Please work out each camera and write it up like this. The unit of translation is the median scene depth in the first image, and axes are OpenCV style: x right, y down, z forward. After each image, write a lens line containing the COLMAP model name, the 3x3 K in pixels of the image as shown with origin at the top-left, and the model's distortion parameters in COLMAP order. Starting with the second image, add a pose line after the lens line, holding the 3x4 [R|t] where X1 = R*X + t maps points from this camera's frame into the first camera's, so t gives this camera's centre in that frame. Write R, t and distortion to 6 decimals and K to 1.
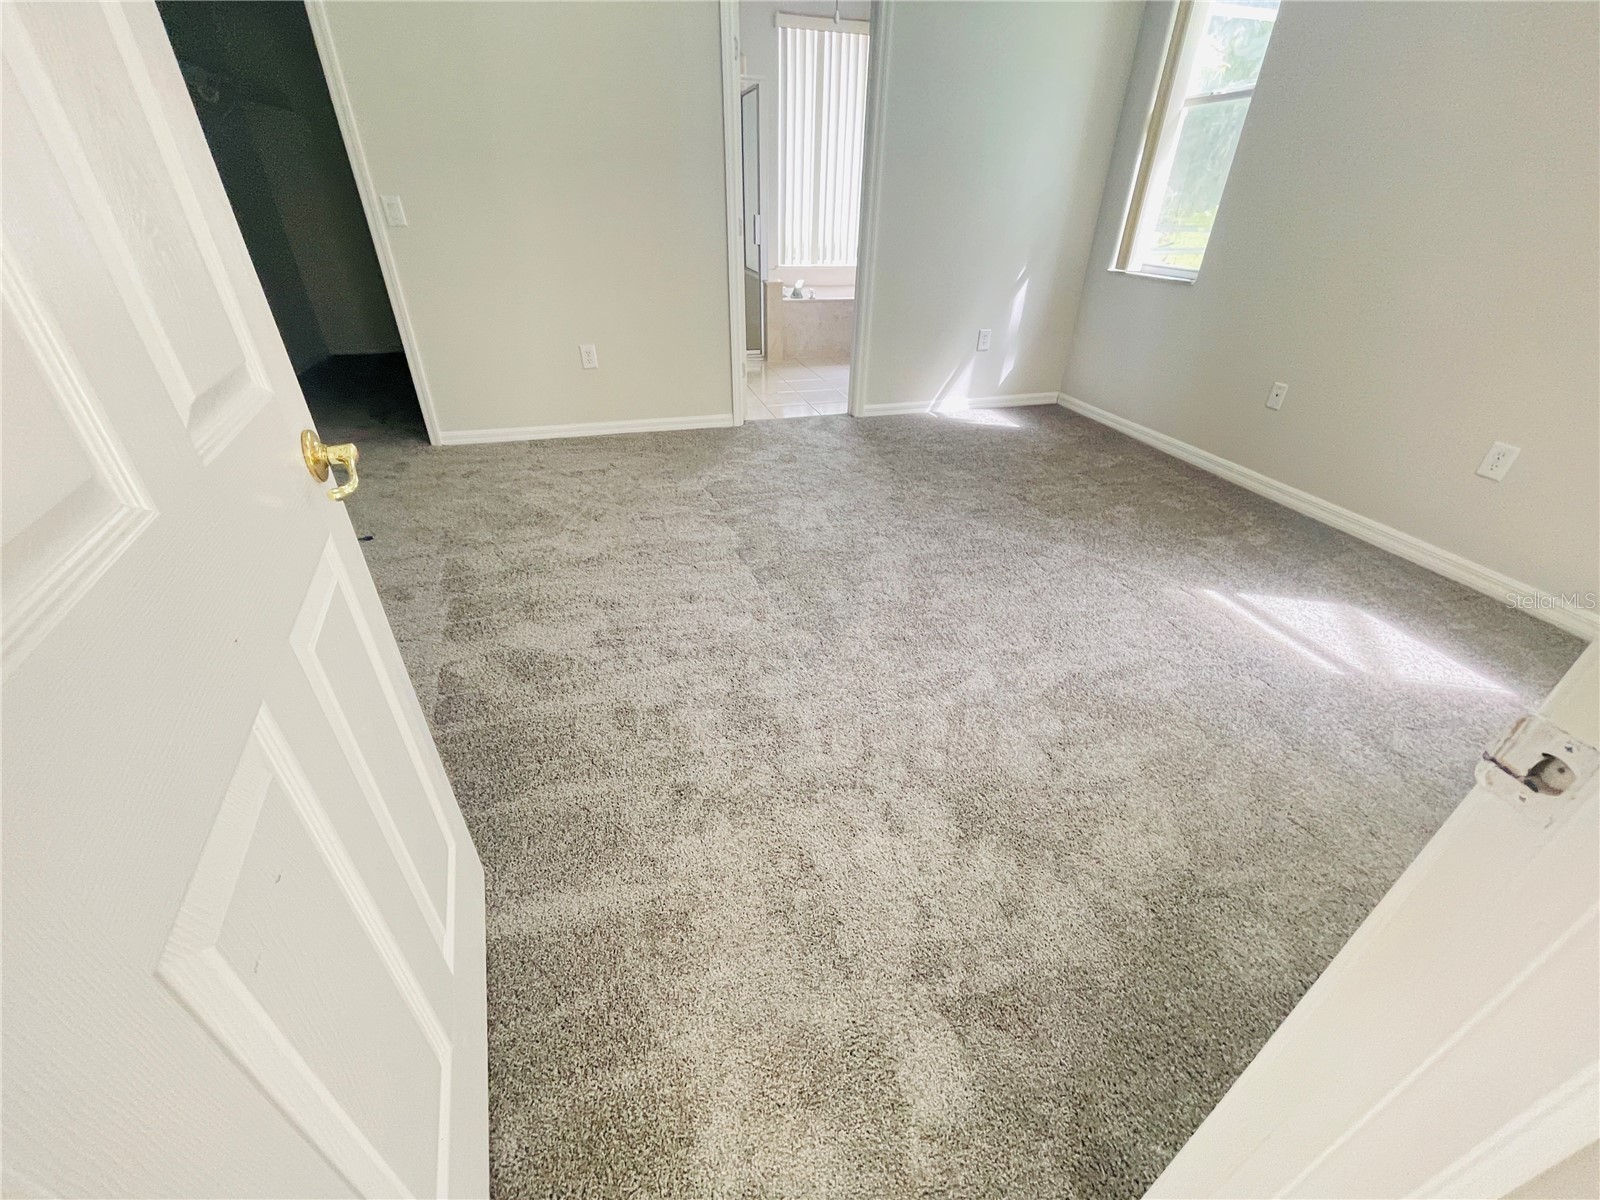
lens RADIAL K [[656.8, 0, 799.9], [0, 656.8, 606.3], [0, 0, 1]] dist [0.000573, -0.000107]
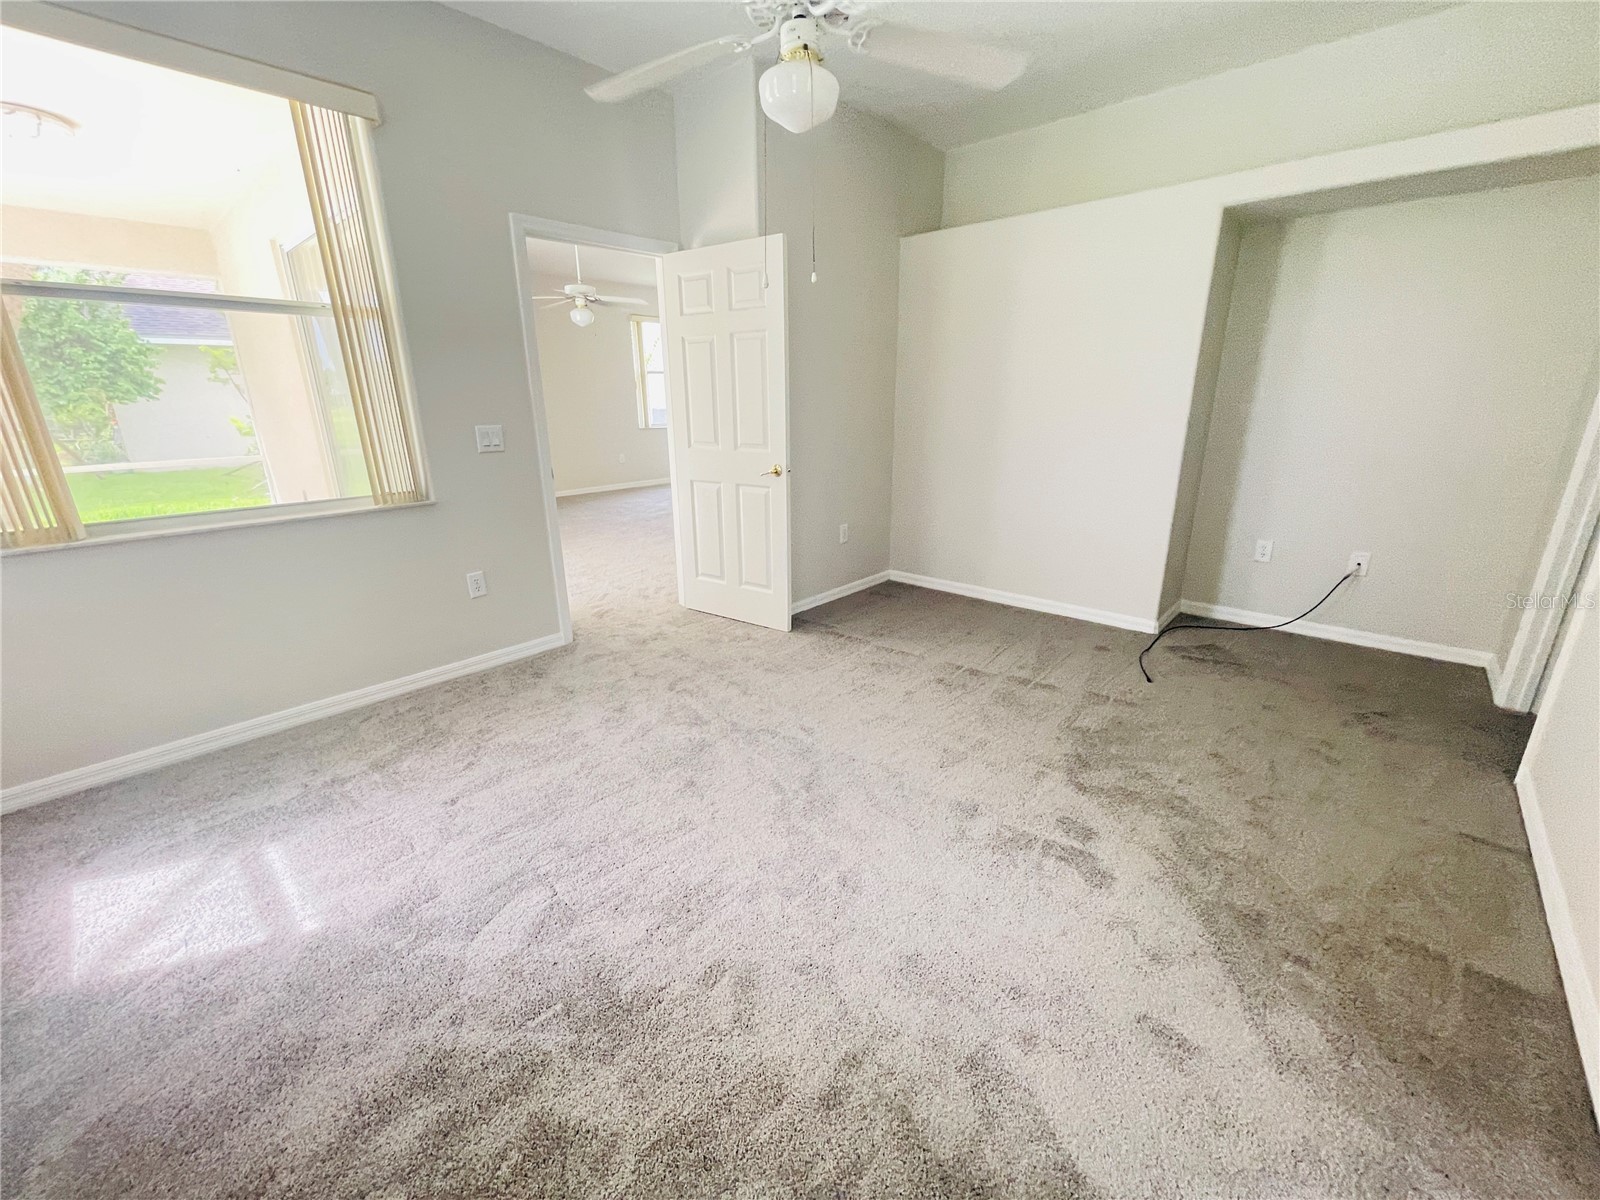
lens RADIAL K [[656.8, 0, 799.9], [0, 656.8, 606.3], [0, 0, 1]] dist [0.000573, -0.000107]
pose [[-0.863460, 0.150473, -0.481451, 0.315933], [-0.269824, 0.668648, 0.692896, -0.611451], [0.426184, 0.728195, -0.536750, 0.931641]]
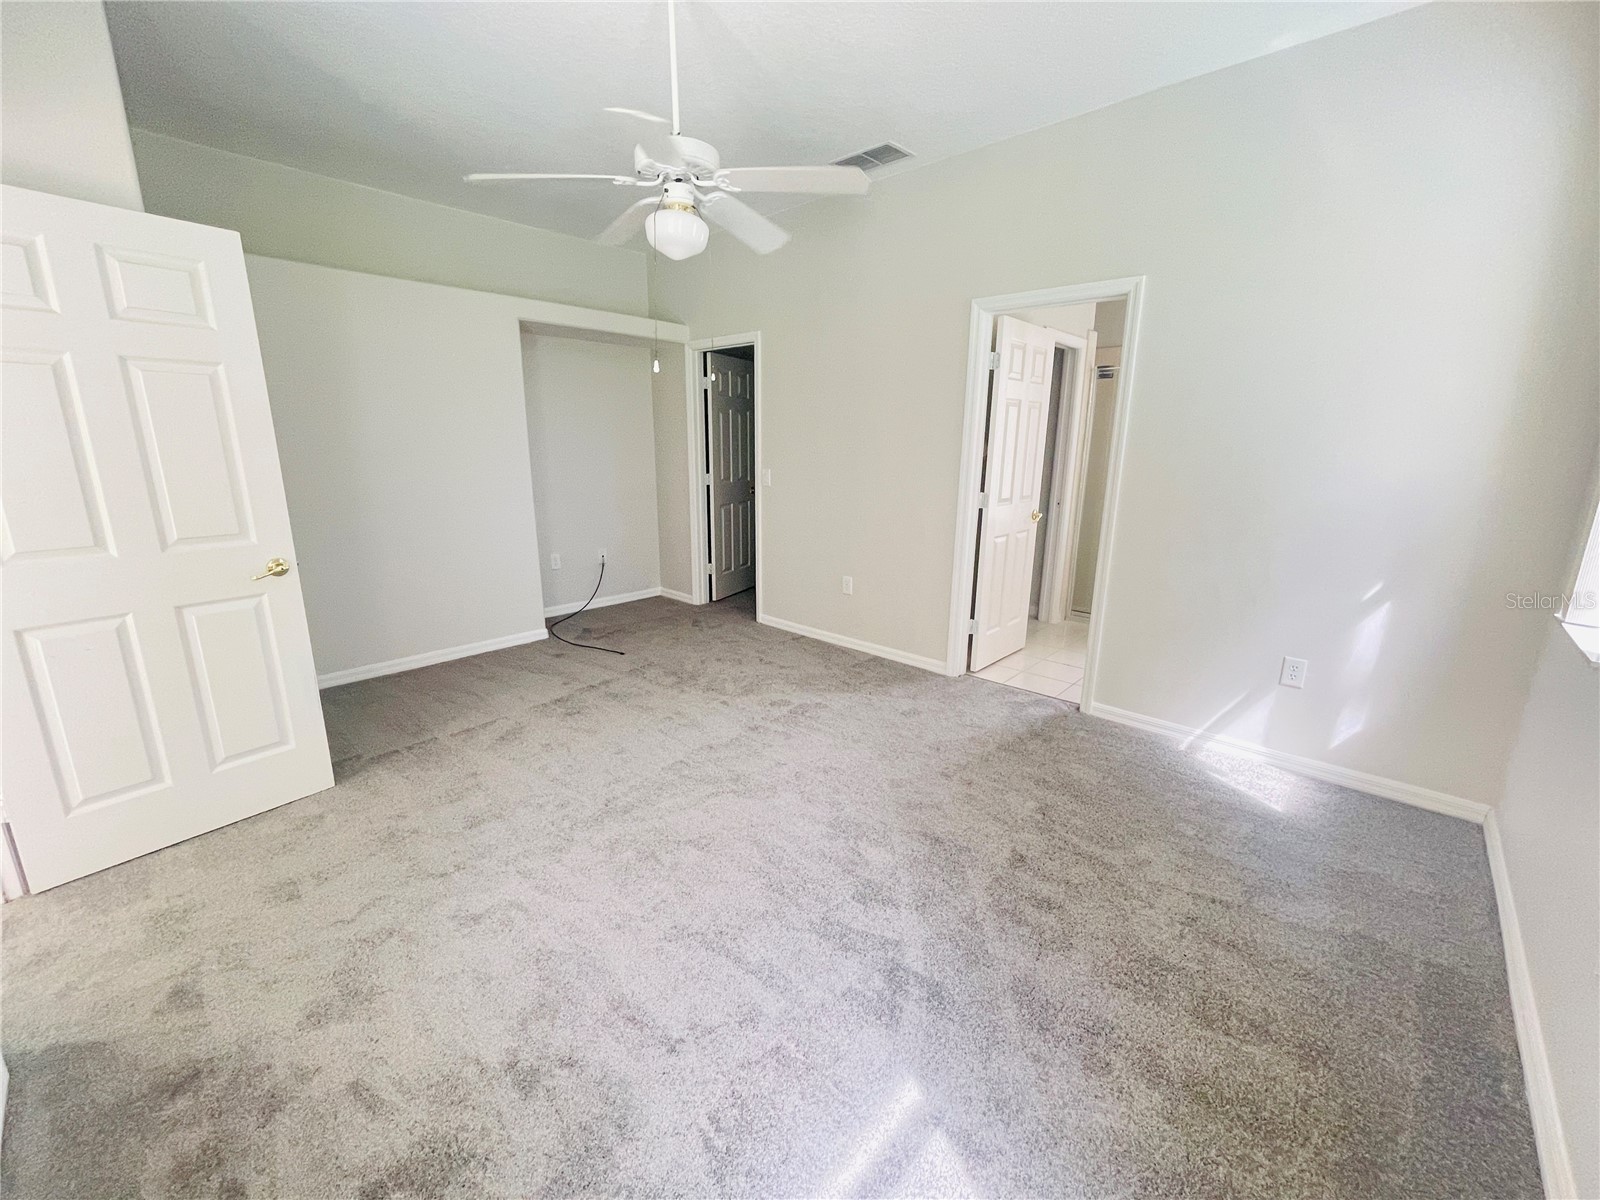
lens RADIAL K [[658.5, 0, 800.0], [0, 658.5, 600.0], [0, 0, 1]] dist [0.000792, -0.000036]
pose [[0.508437, 0.192608, -0.839282, 0.680773], [-0.459368, 0.885060, -0.075171, -0.223994], [0.728336, 0.423759, 0.538475, 0.286179]]
